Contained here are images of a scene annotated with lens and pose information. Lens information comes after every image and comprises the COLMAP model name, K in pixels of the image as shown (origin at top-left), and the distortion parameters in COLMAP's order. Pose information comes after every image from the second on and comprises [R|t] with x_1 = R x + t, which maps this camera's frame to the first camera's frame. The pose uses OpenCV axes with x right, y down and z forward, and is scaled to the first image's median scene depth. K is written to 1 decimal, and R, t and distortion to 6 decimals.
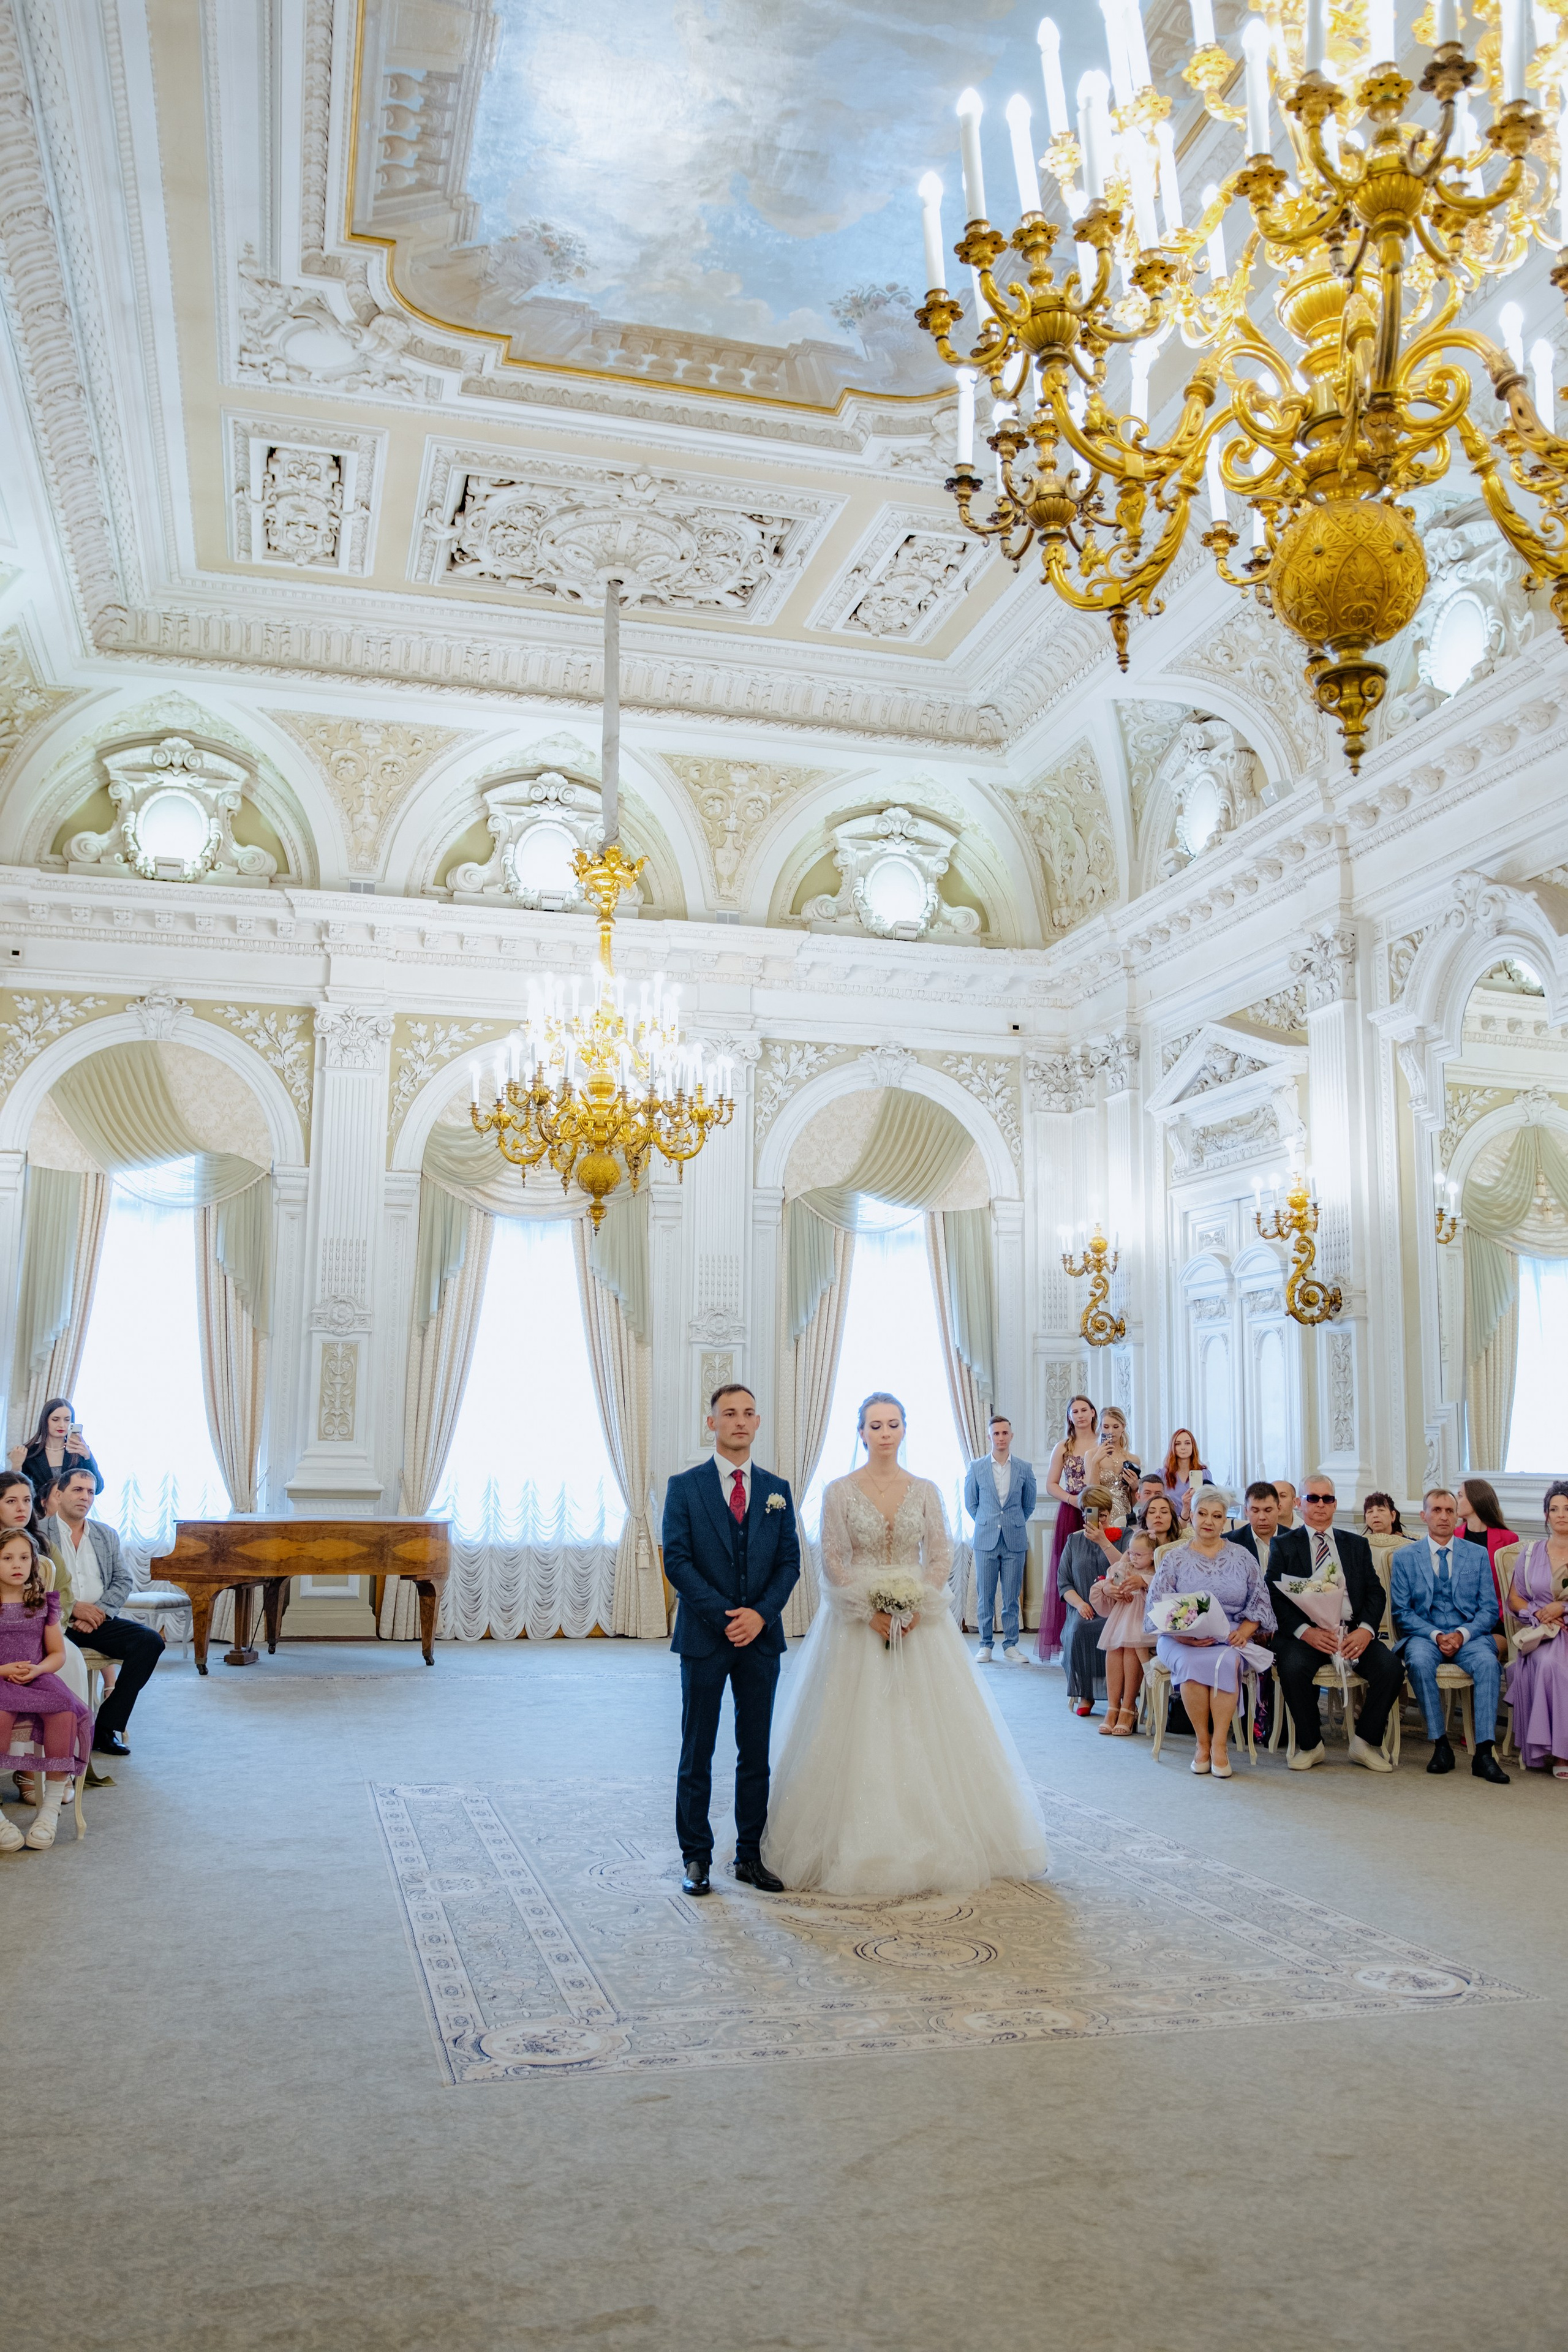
lens RADIAL K [[1867.0, 0, 777.2], [0, 1867.0, 1167.3], [0, 0, 1]] dist [-0.093043, 0.098801]
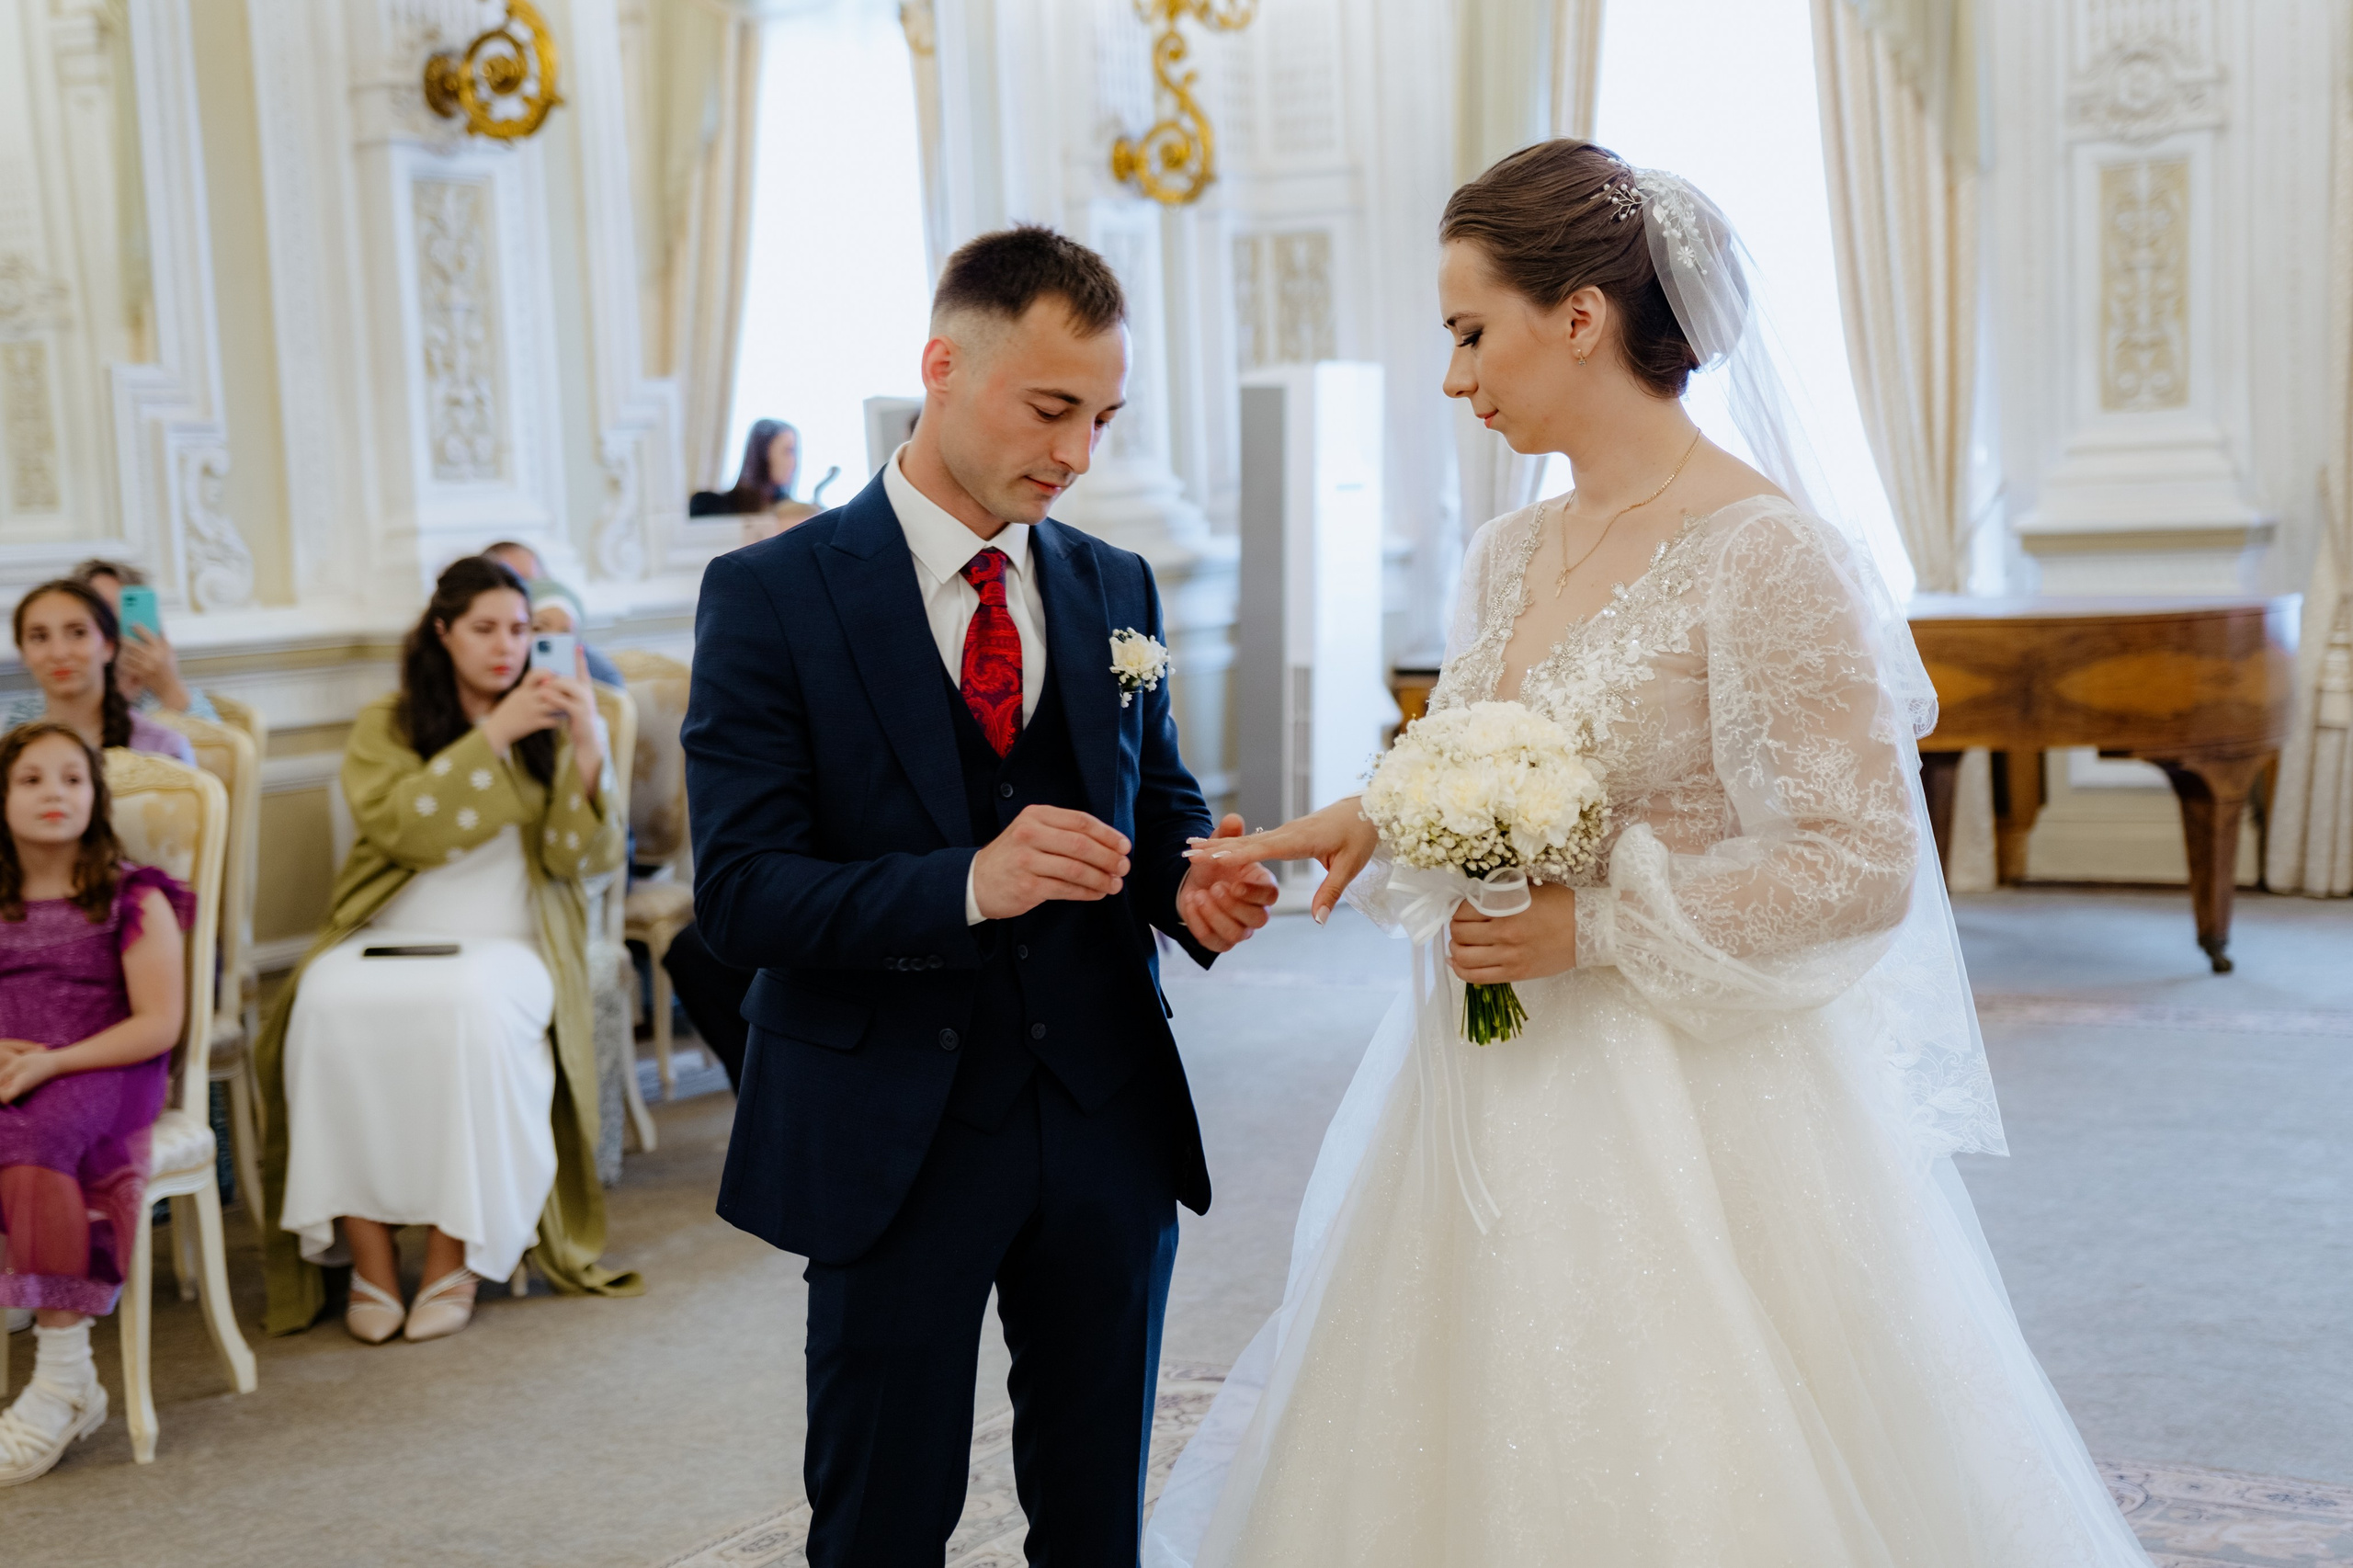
lens RADIAL K [[3465.4, 0, 1214.1], [0, 3465.4, 778.8], [0, 0, 1]] dist [0.094917, 0.197713]
pose [[0.705008, 0.019293, -0.708937, 0.159785], [0.158748, 0.969972, 0.184265, 0.052447], [0.691204, -0.242451, 0.680775, 0.316241]]
